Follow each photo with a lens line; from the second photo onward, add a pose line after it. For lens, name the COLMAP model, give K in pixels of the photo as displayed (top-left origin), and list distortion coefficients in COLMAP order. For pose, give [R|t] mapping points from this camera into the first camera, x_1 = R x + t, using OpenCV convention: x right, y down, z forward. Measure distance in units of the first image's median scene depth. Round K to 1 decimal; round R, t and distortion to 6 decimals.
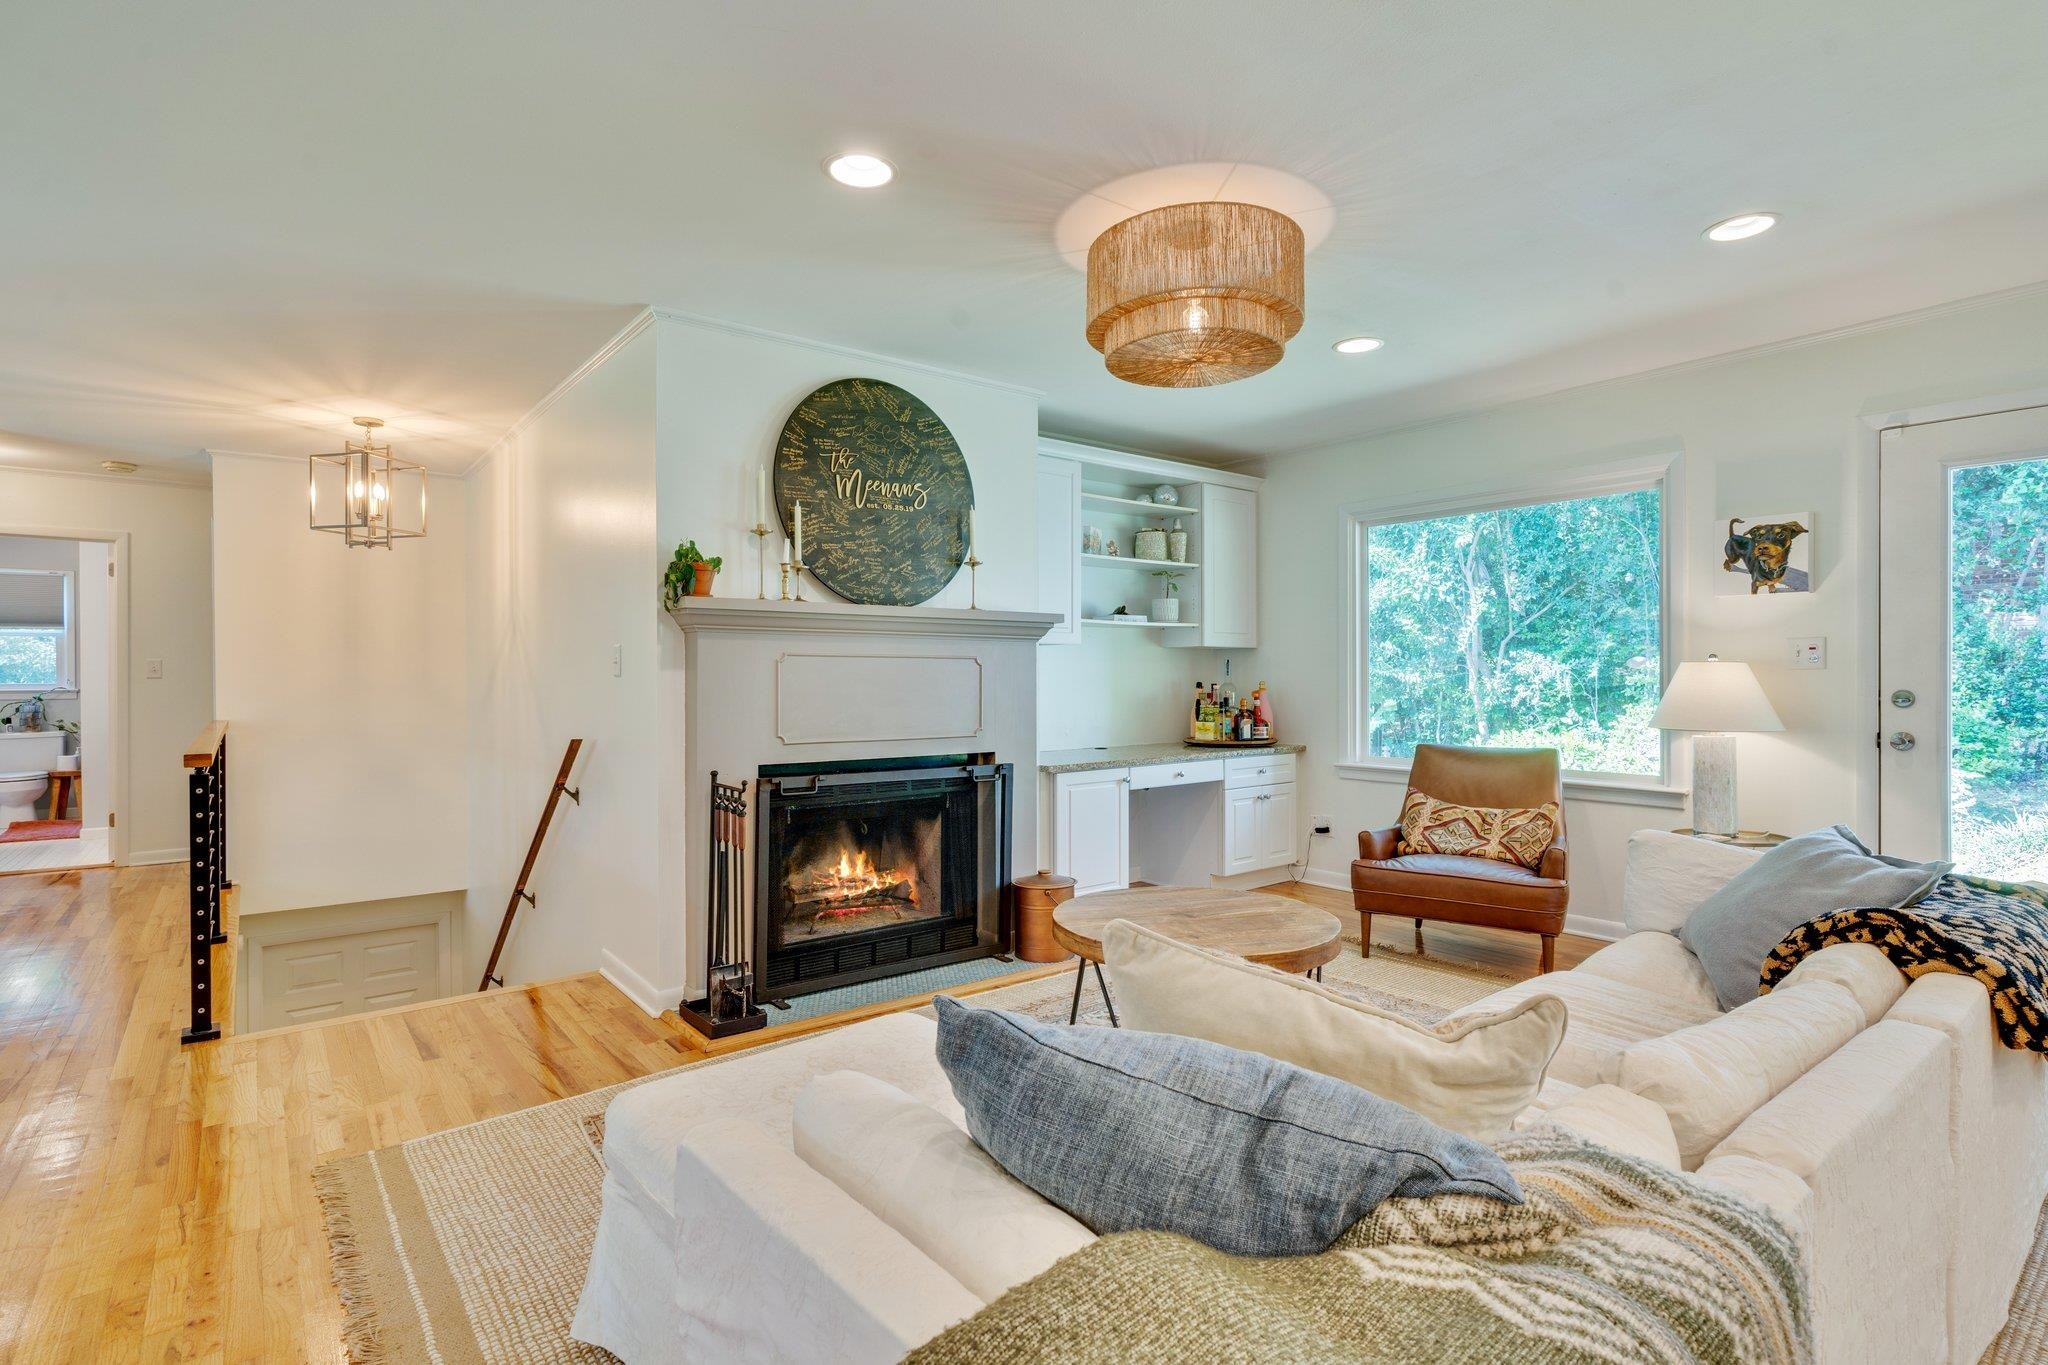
lens RADIAL K [[984.8, 0, 1022.2], [0, 984.8, 679.7], [0, 0, 1]] dist [0.007941, -0.001791]
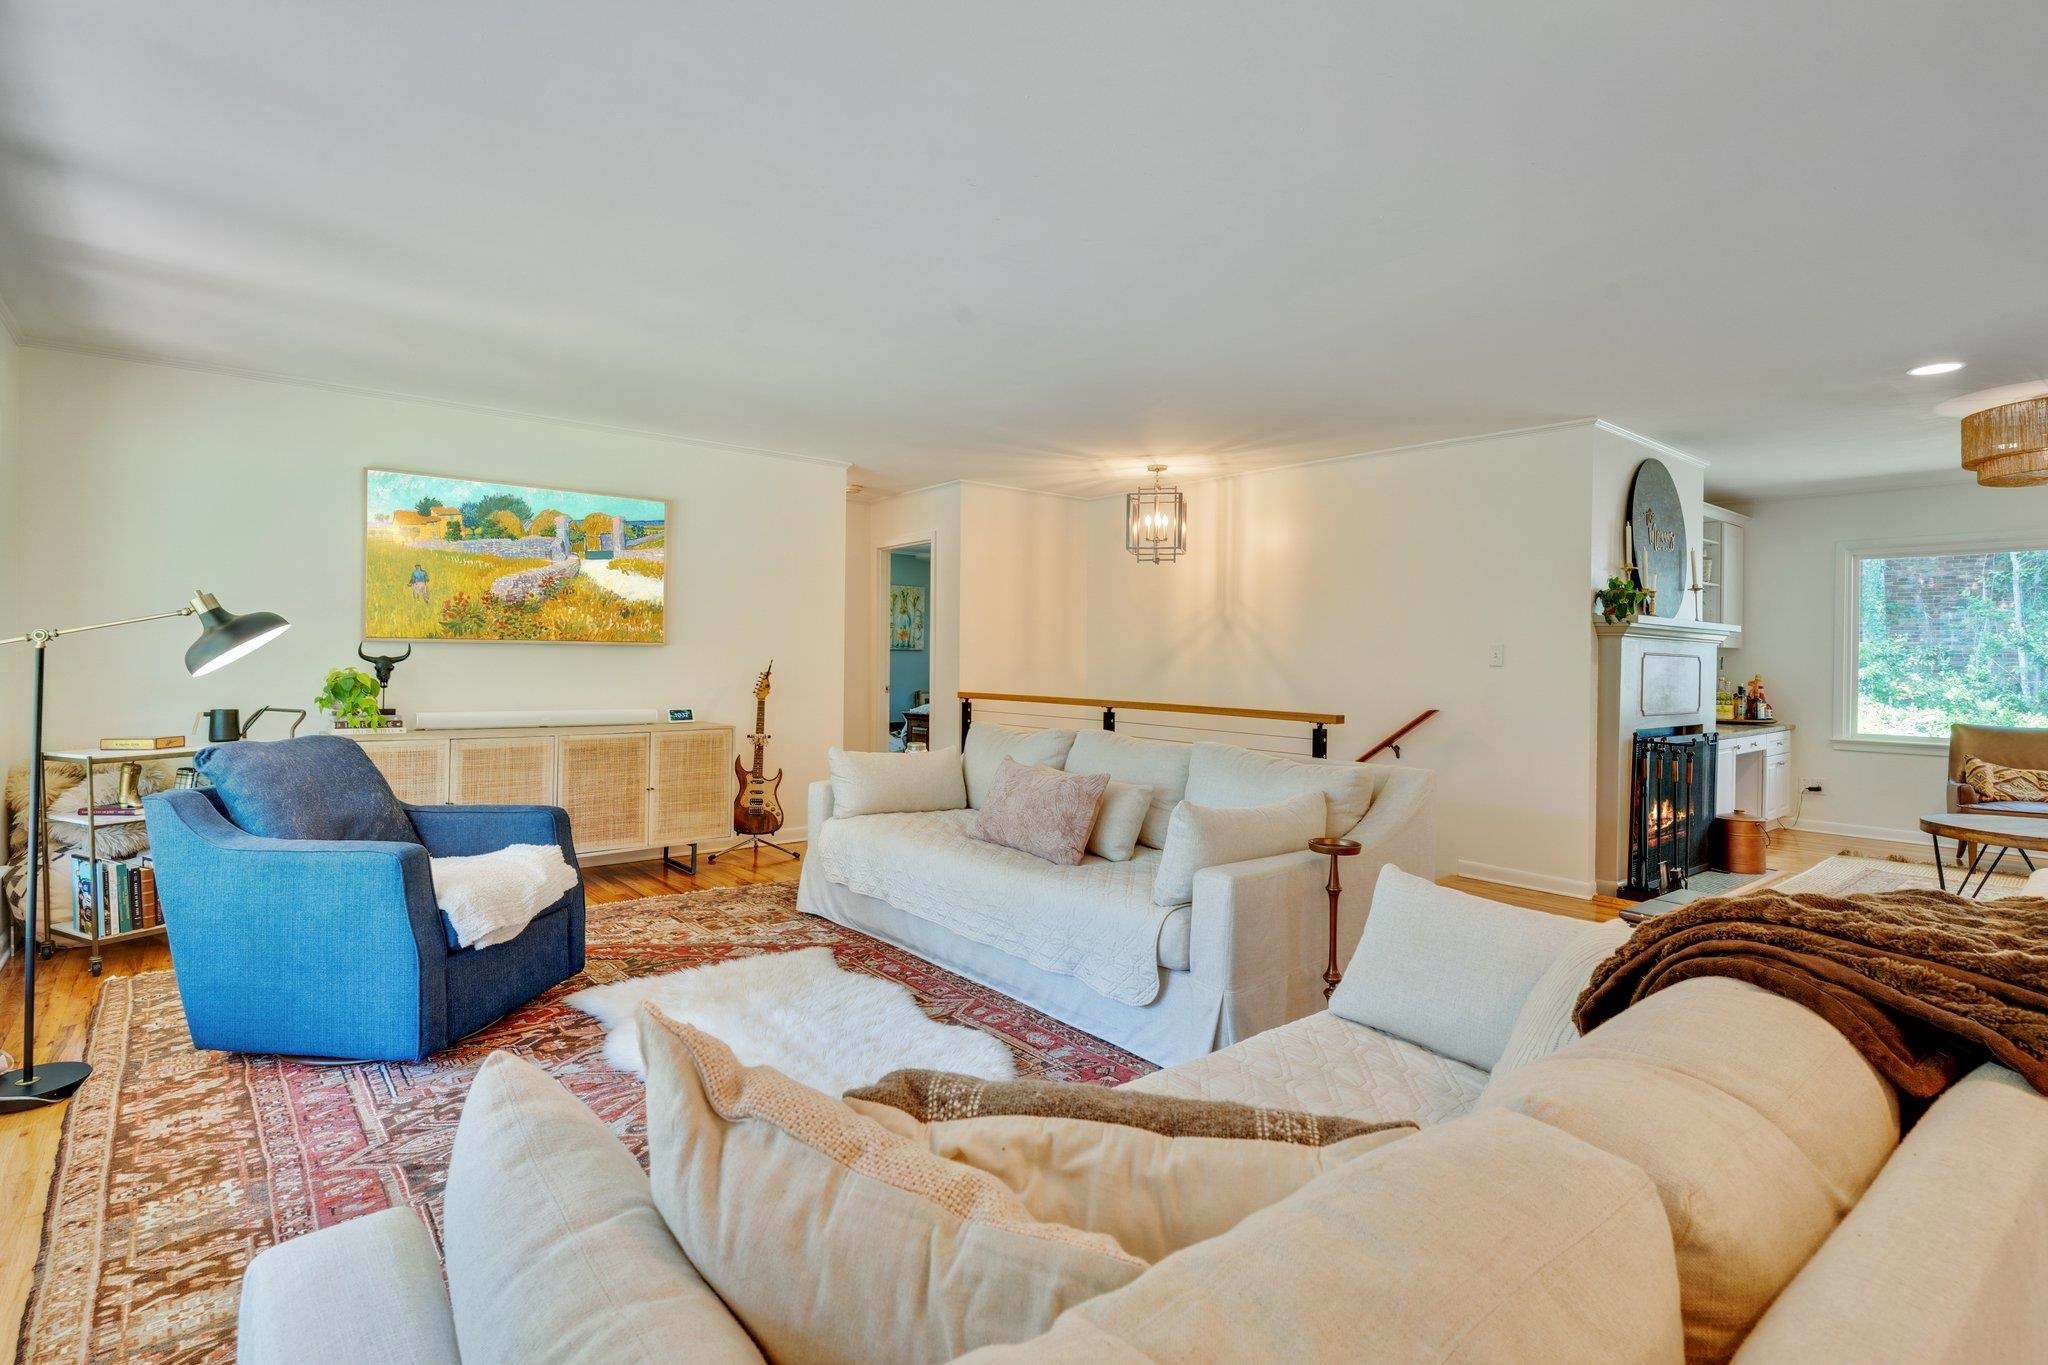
lens RADIAL K [[984.8, 0, 997.0], [0, 984.8, 648.2], [0, 0, 1]] dist [0.007941, -0.001791]
pose [[0.999707, 0.016704, 0.017504, -1.034092], [-0.016478, 0.999780, -0.012991, 0.000580], [-0.017717, 0.012699, 0.999762, -0.381570]]
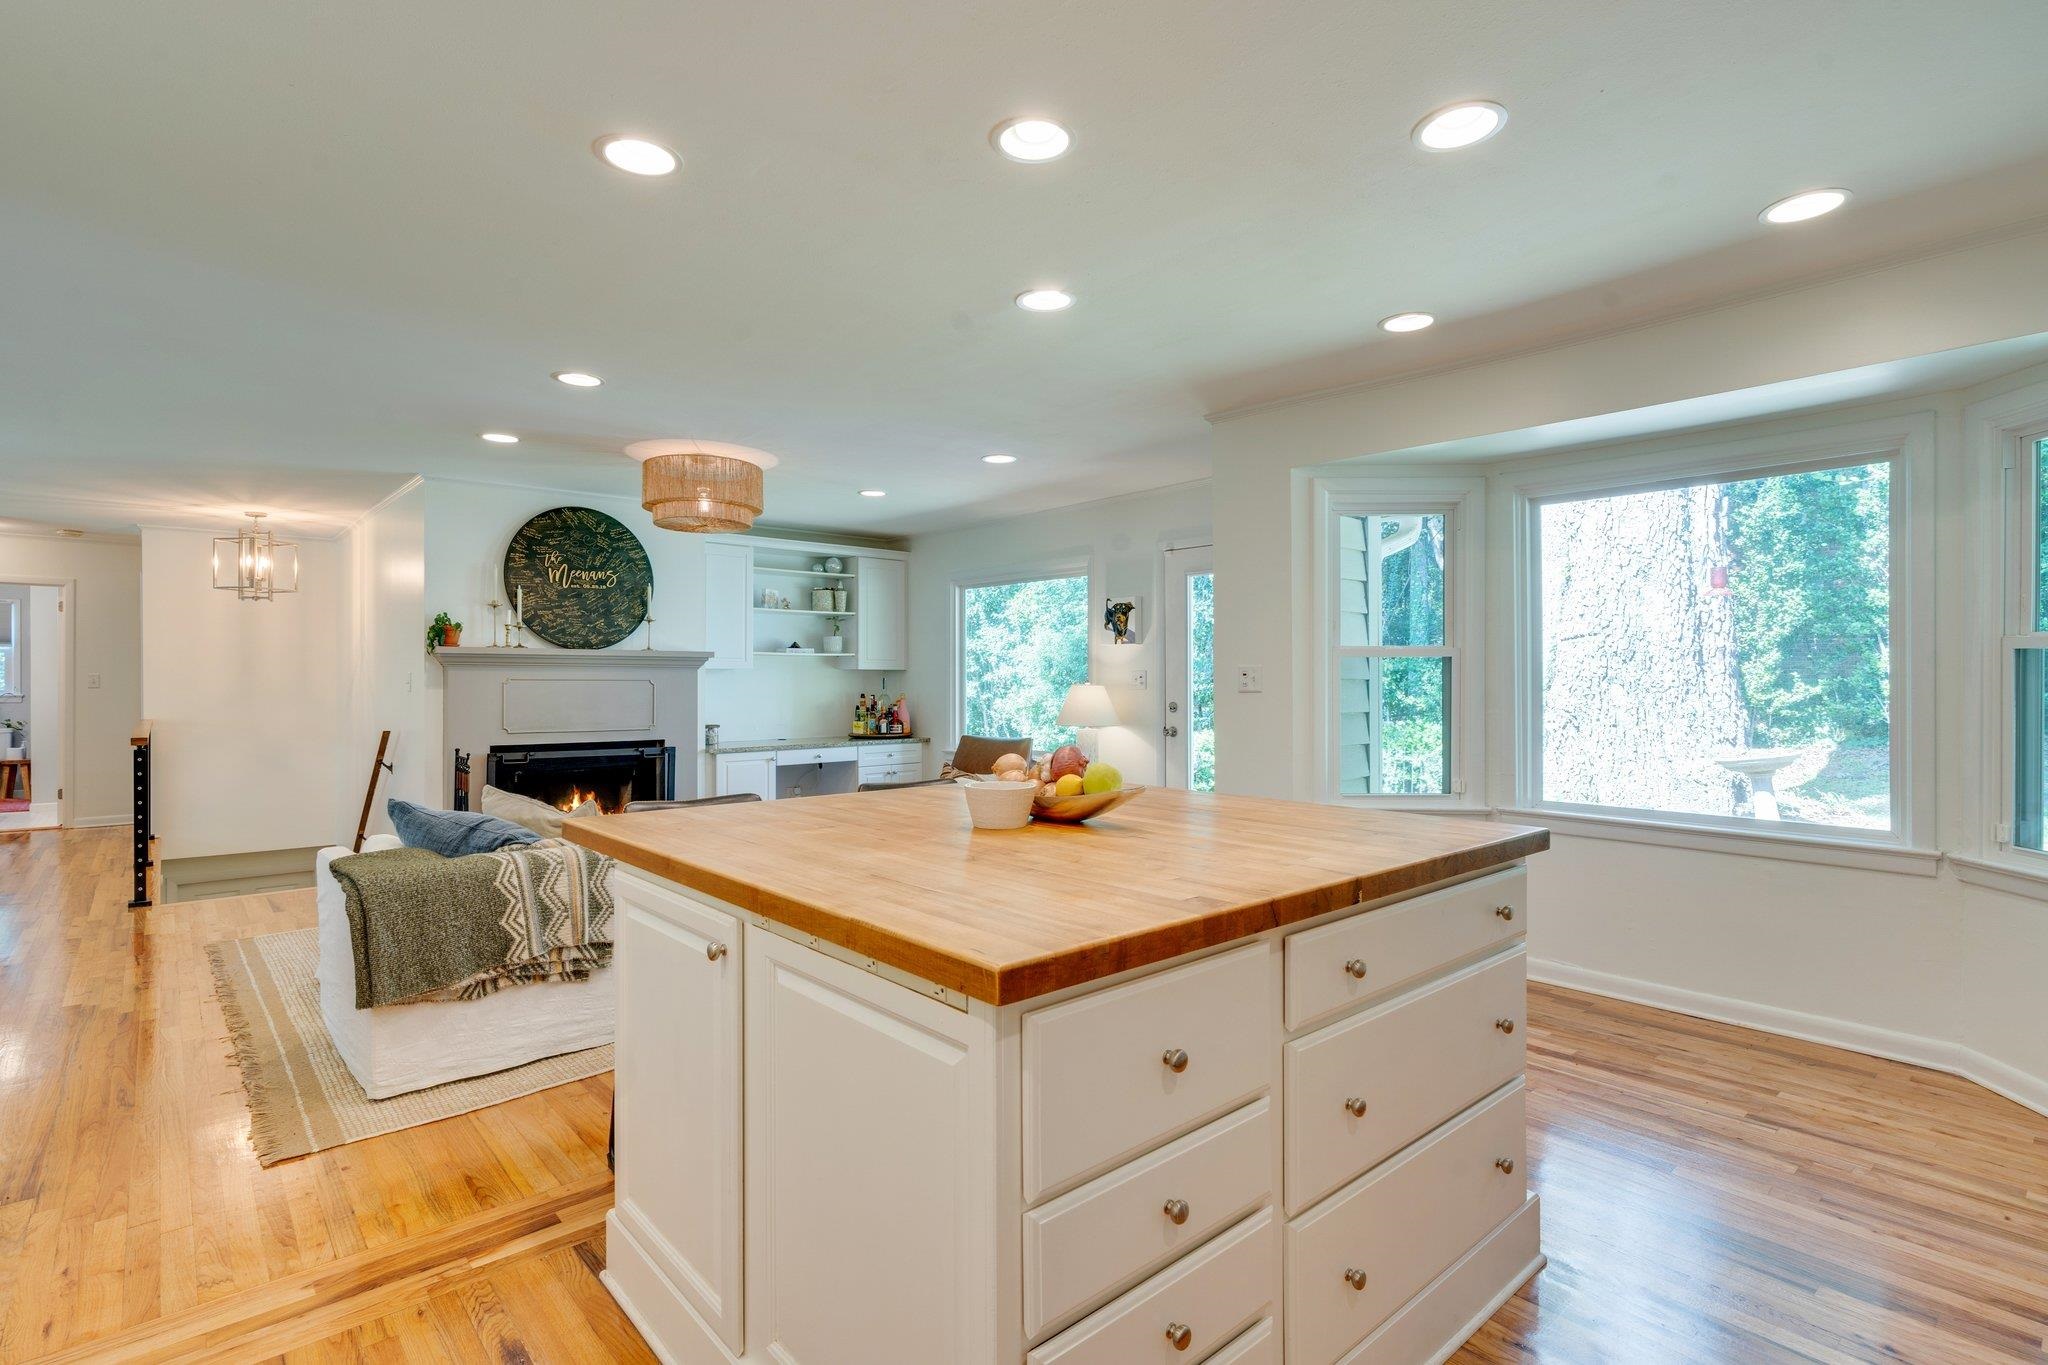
lens RADIAL K [[984.8, 0, 1027.3], [0, 984.8, 682.1], [0, 0, 1]] dist [0.007941, -0.001791]
pose [[0.998504, 0.003705, 0.054558, 0.455627], [-0.003613, 0.999992, -0.001780, -0.017478], [-0.054564, 0.001581, 0.998509, -0.595897]]
